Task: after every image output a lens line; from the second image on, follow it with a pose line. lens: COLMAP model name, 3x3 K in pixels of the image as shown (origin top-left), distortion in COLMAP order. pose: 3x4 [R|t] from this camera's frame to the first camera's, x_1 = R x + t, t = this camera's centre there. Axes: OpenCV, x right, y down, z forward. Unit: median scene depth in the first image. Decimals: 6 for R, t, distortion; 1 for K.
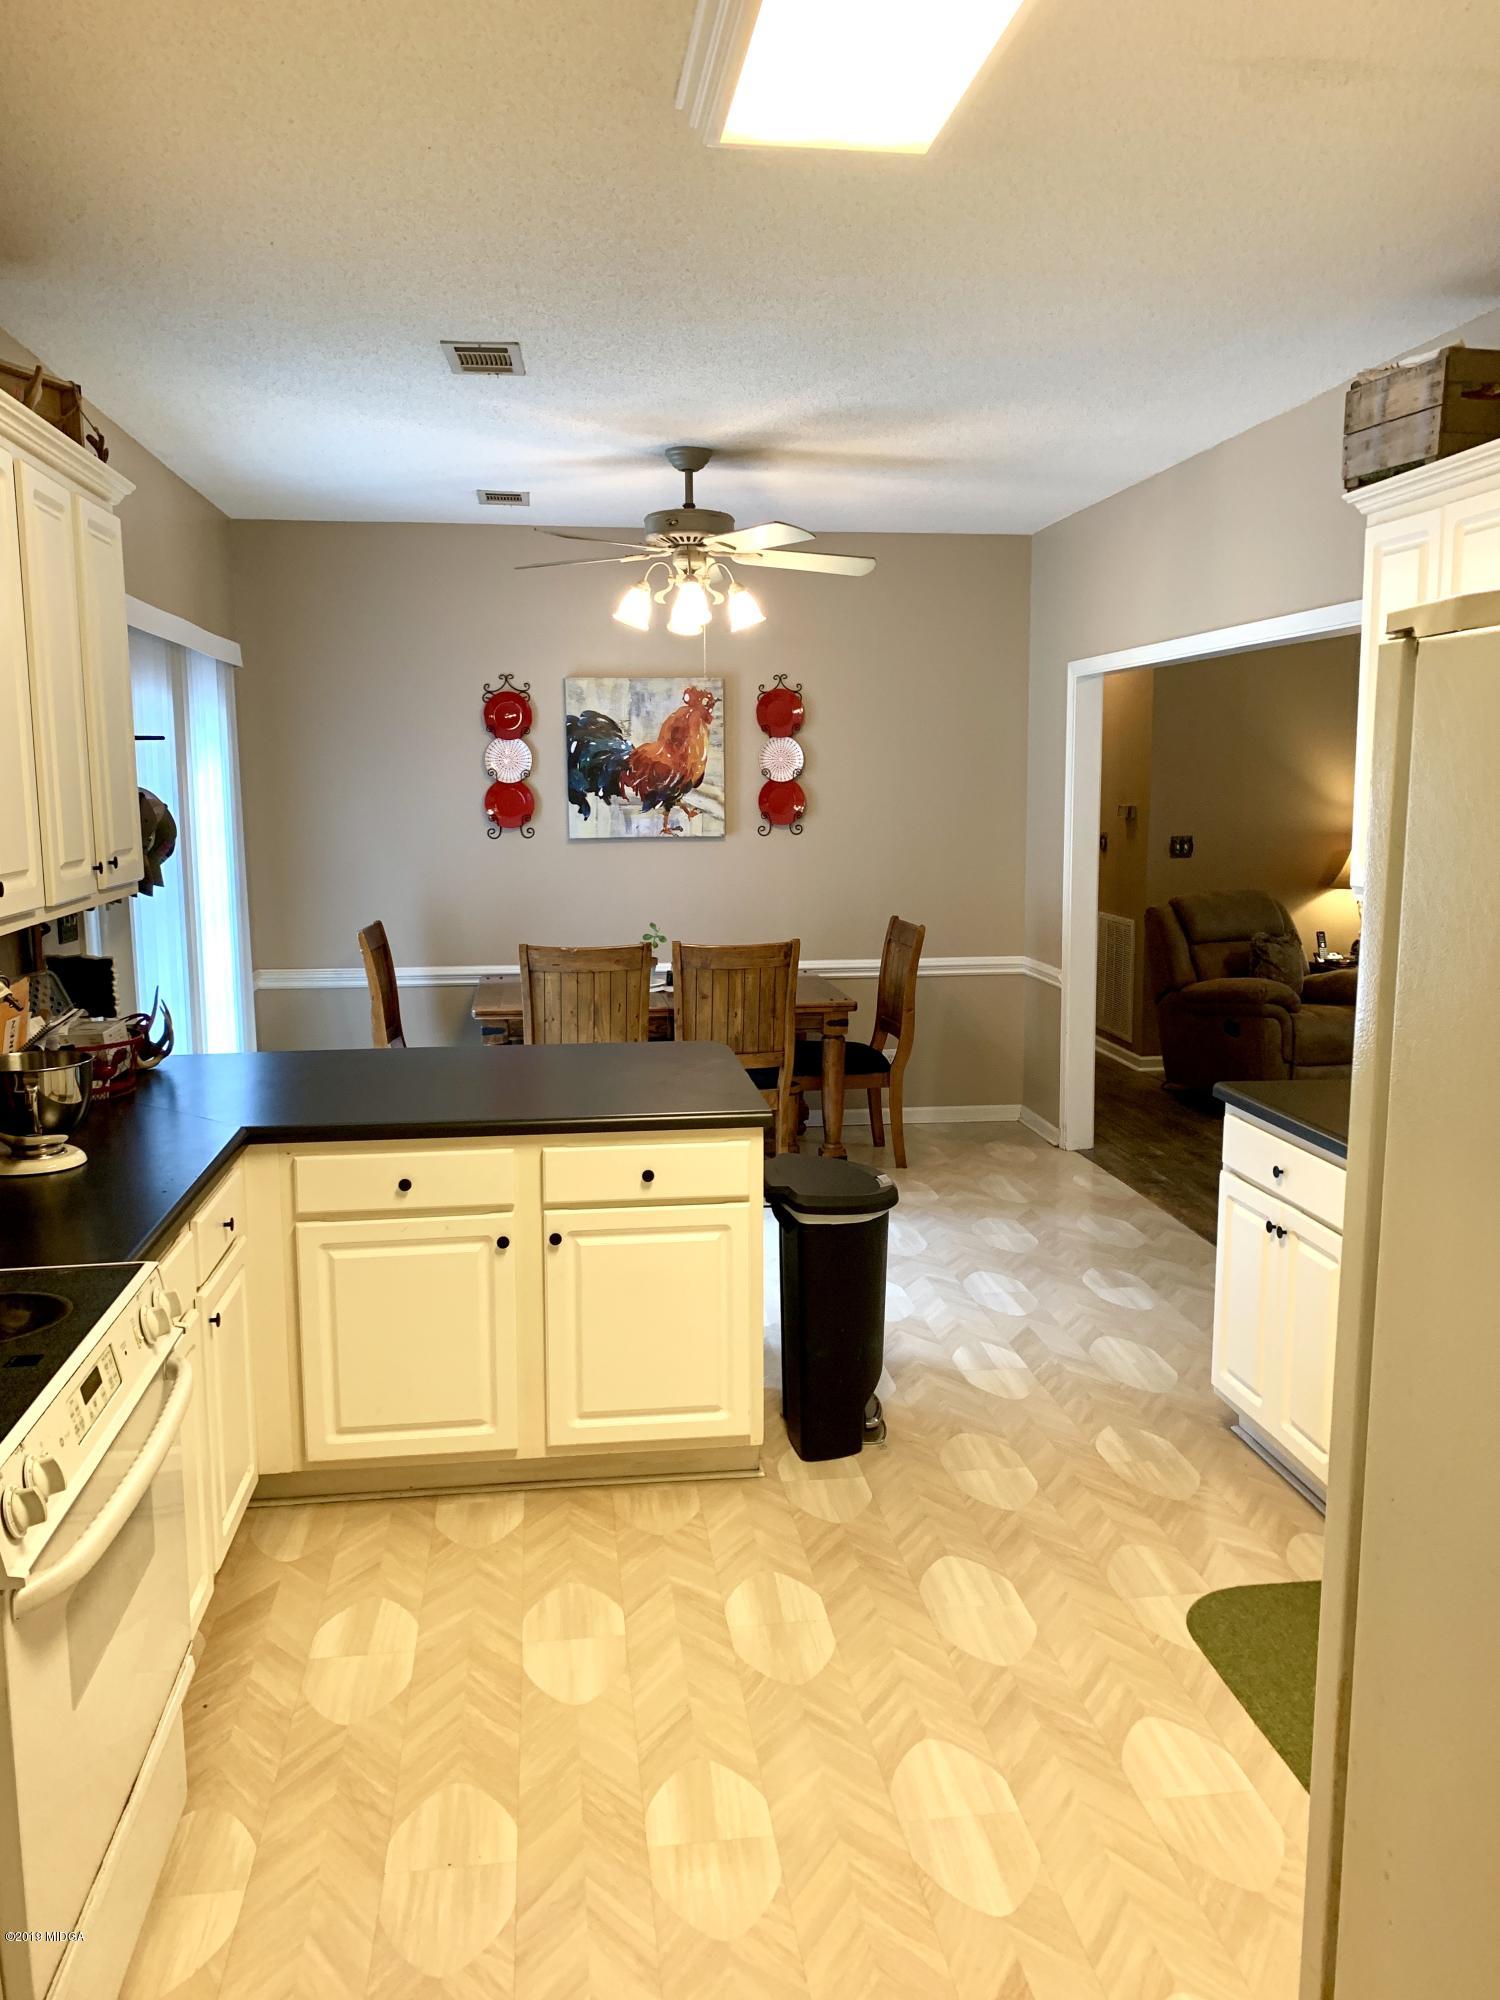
lens RADIAL K [[1547.4, 0, 750.0], [0, 1547.4, 1000.0], [0, 0, 1]] dist [0.003853, 0.001304]
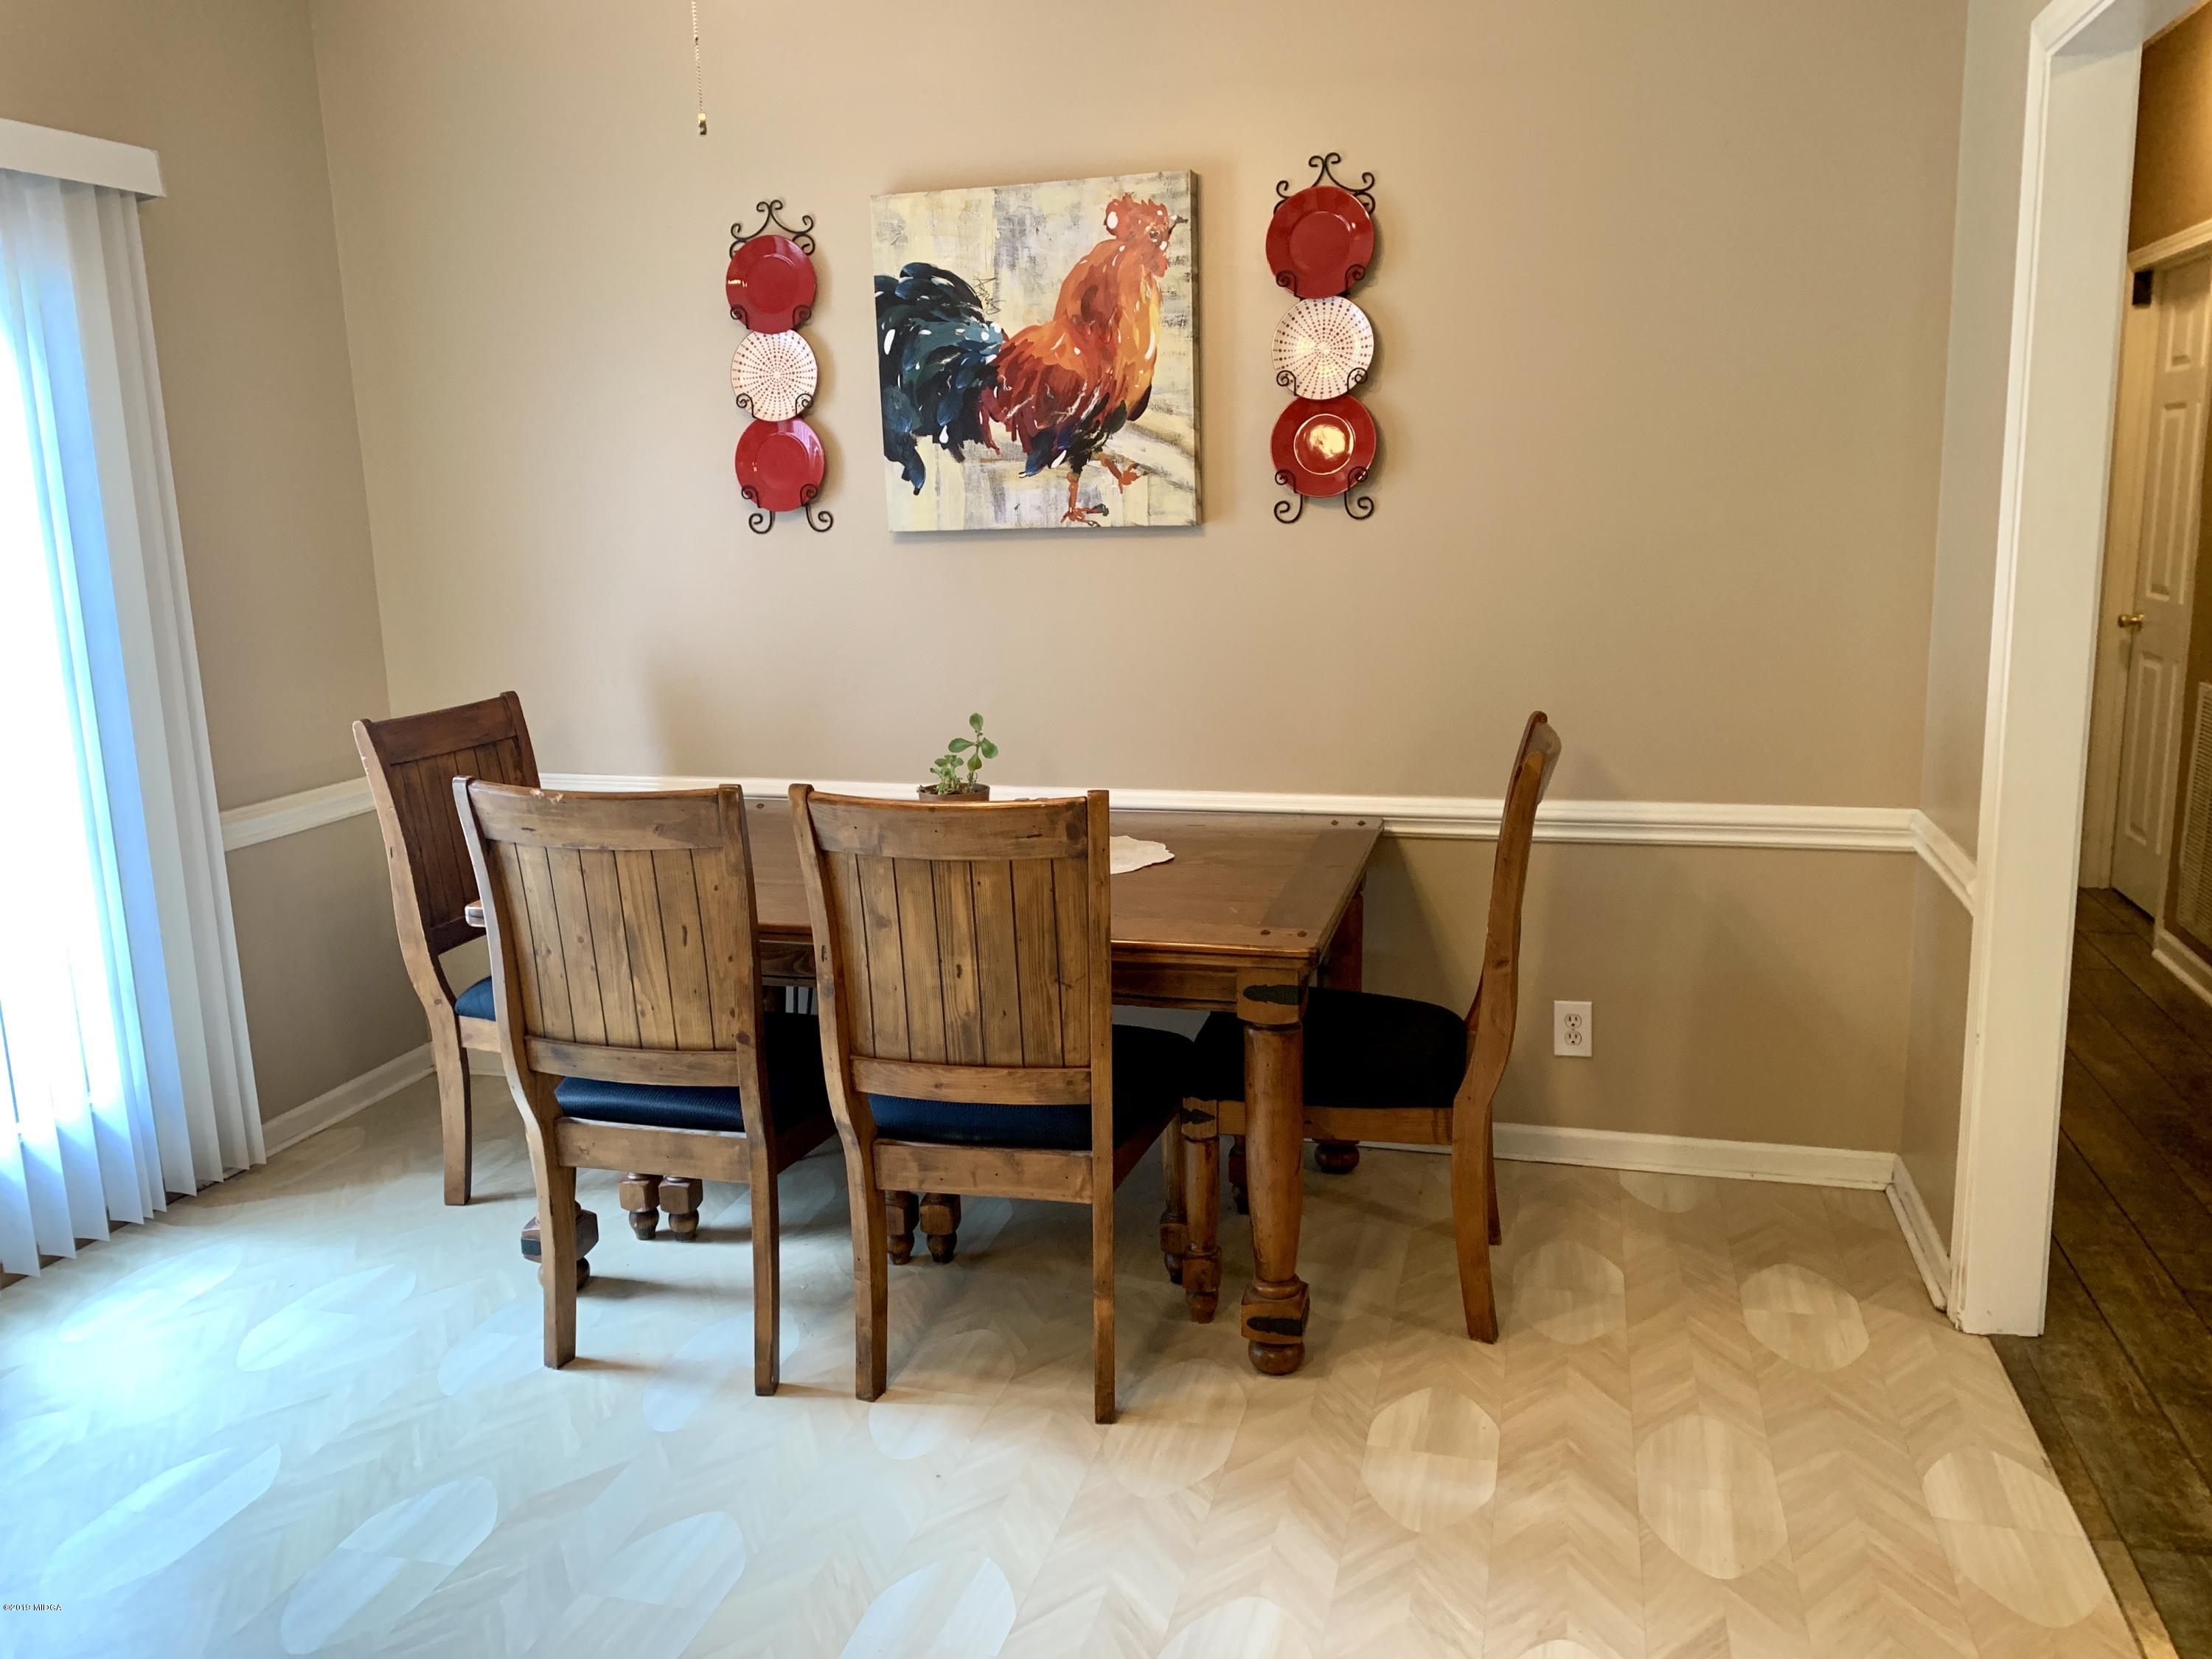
lens RADIAL K [[1711.4, 0, 1106.0], [0, 1711.4, 829.5], [0, 0, 1]] dist [0.003853, 0.001304]
pose [[0.921421, 0.057523, -0.384285, 0.162581], [-0.035503, 0.997308, 0.064159, -0.047554], [0.386941, -0.045474, 0.920982, 0.521781]]
